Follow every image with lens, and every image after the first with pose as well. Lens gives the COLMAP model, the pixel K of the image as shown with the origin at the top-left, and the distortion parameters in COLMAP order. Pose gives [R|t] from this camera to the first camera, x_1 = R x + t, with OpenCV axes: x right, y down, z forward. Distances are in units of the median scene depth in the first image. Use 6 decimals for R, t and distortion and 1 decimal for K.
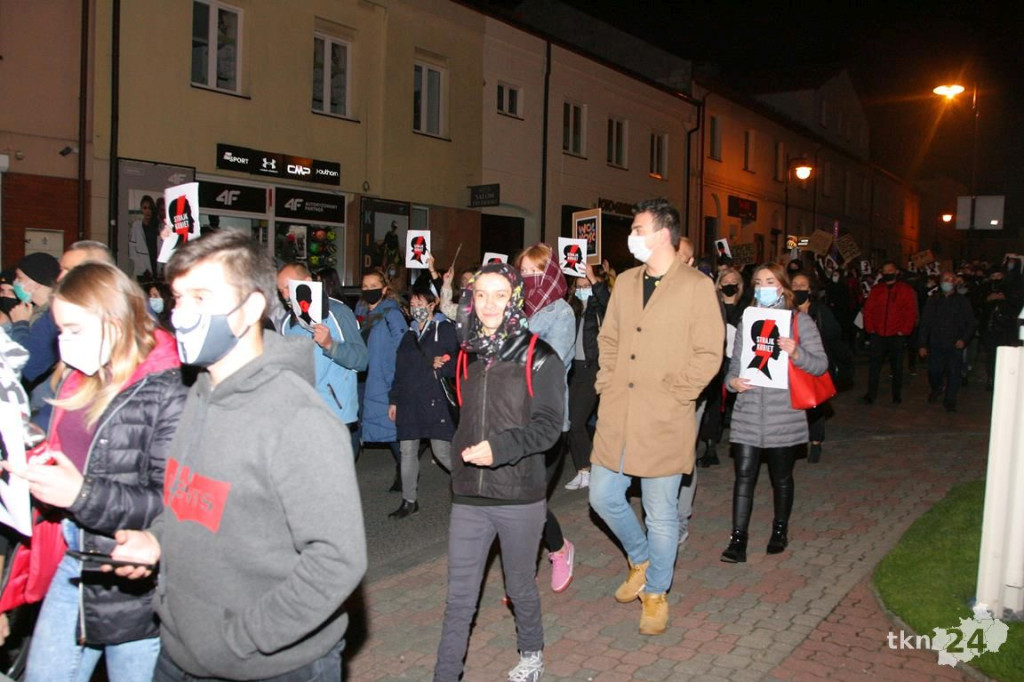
lens RADIAL K [[891.2, 0, 527.4], [0, 891.2, 335.0], [0, 0, 1]] dist [-0.113279, 0.075725]
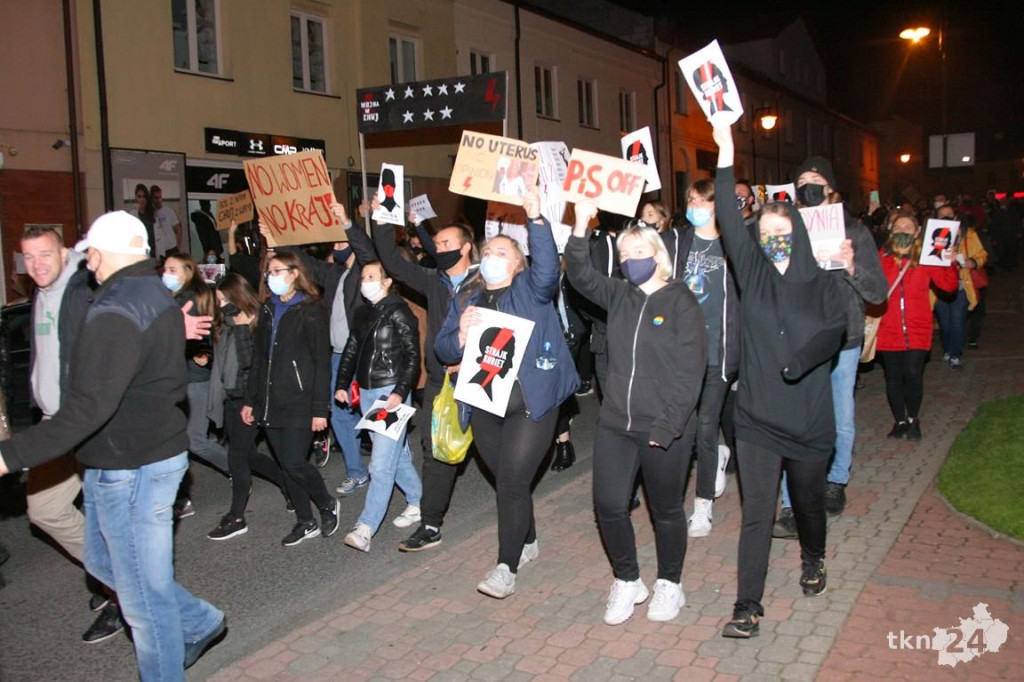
lens RADIAL K [[891.2, 0, 529.0], [0, 891.2, 326.3], [0, 0, 1]] dist [-0.113279, 0.075725]
pose [[0.996856, -0.068635, 0.039579, -0.034368], [0.067445, 0.997252, 0.030658, 0.001666], [-0.041574, -0.027892, 0.998746, -0.016597]]
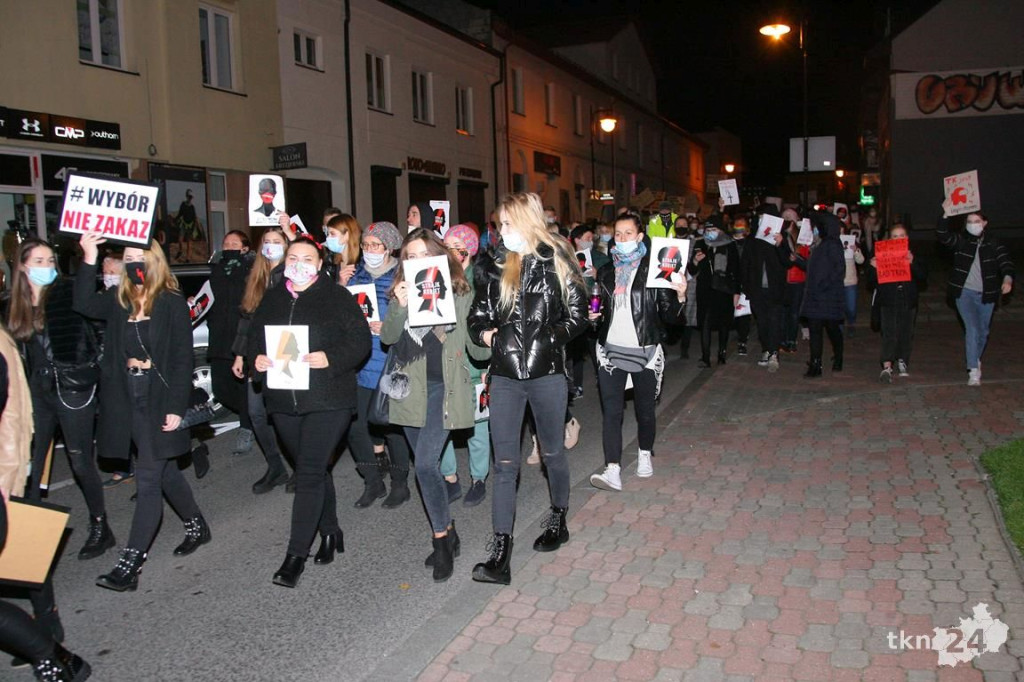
lens RADIAL K [[891.2, 0, 513.6], [0, 891.2, 338.7], [0, 0, 1]] dist [-0.113279, 0.075725]
pose [[0.973028, -0.077526, 0.217270, -0.041075], [0.068417, 0.996445, 0.049152, -0.004071], [-0.220308, -0.032961, 0.974873, 0.097744]]
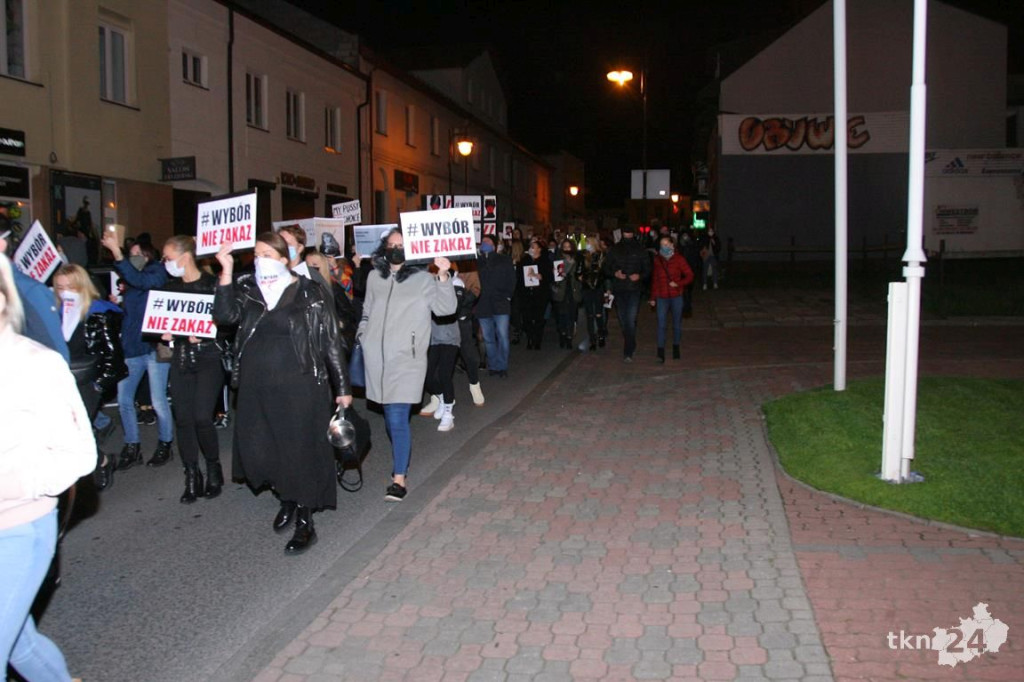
lens RADIAL K [[891.2, 0, 520.2], [0, 891.2, 322.0], [0, 0, 1]] dist [-0.113279, 0.075725]
pose [[0.917490, -0.055875, 0.393815, -0.104497], [0.050421, 0.998435, 0.024193, 0.002673], [-0.394550, -0.002340, 0.918871, -0.004099]]
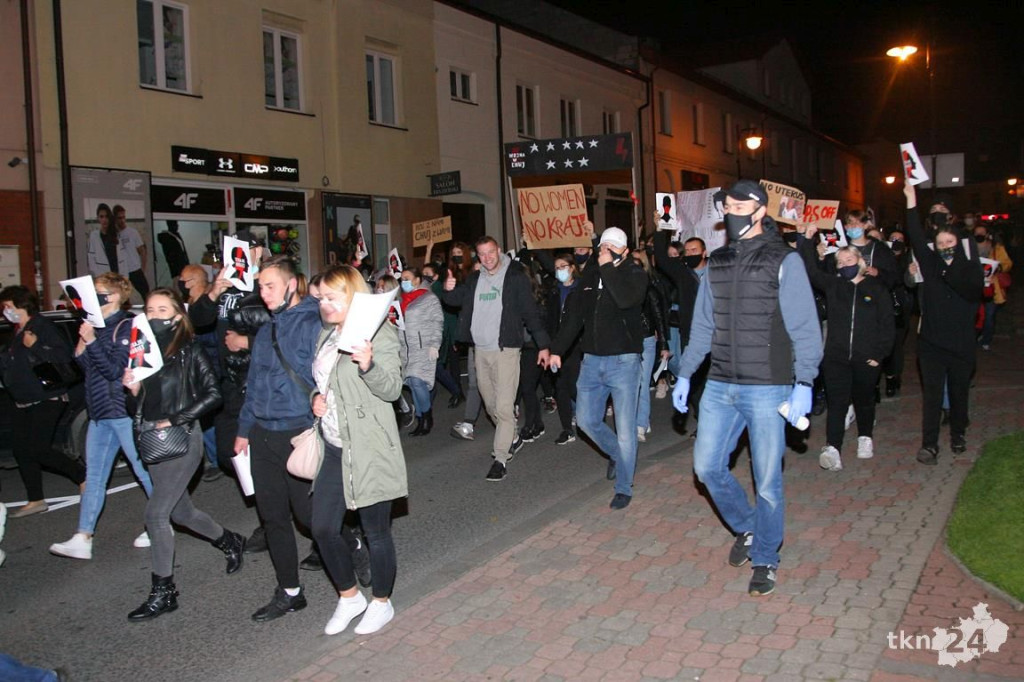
lens RADIAL K [[891.2, 0, 525.9], [0, 891.2, 328.6], [0, 0, 1]] dist [-0.113279, 0.075725]
pose [[0.996326, -0.067577, 0.052613, -0.024827], [0.067139, 0.997693, 0.010036, -0.000624], [-0.053170, -0.006467, 0.998565, 0.014008]]
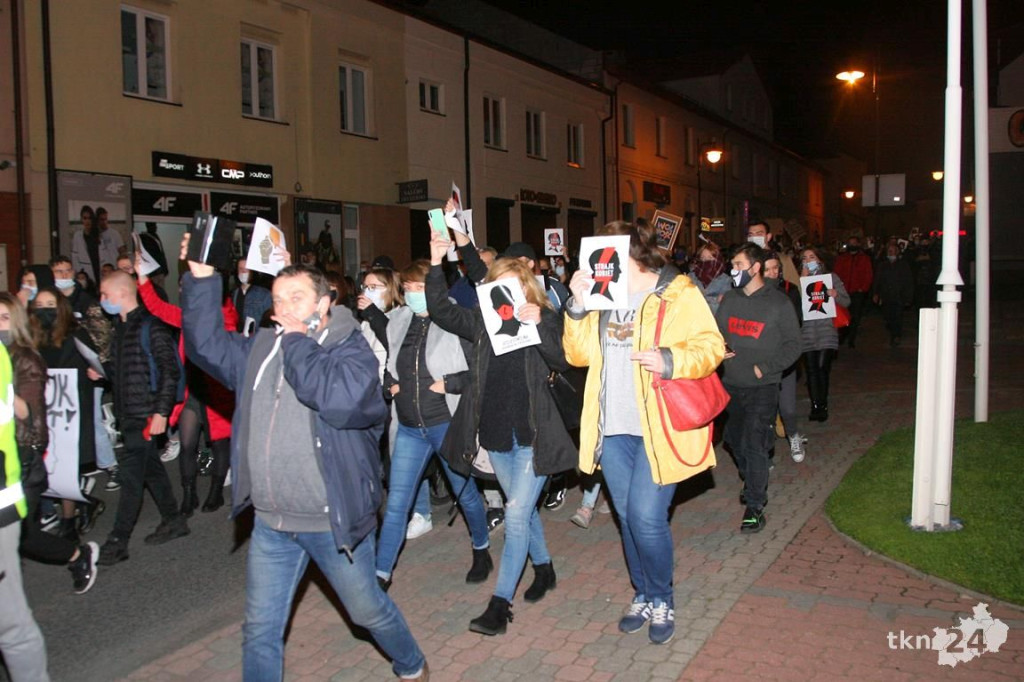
lens RADIAL K [[891.2, 0, 516.0], [0, 891.2, 339.1], [0, 0, 1]] dist [-0.113279, 0.075725]
pose [[0.995413, -0.050773, 0.081086, -0.024634], [0.049558, 0.998628, 0.016932, 0.001556], [-0.081834, -0.012836, 0.996563, -0.034914]]
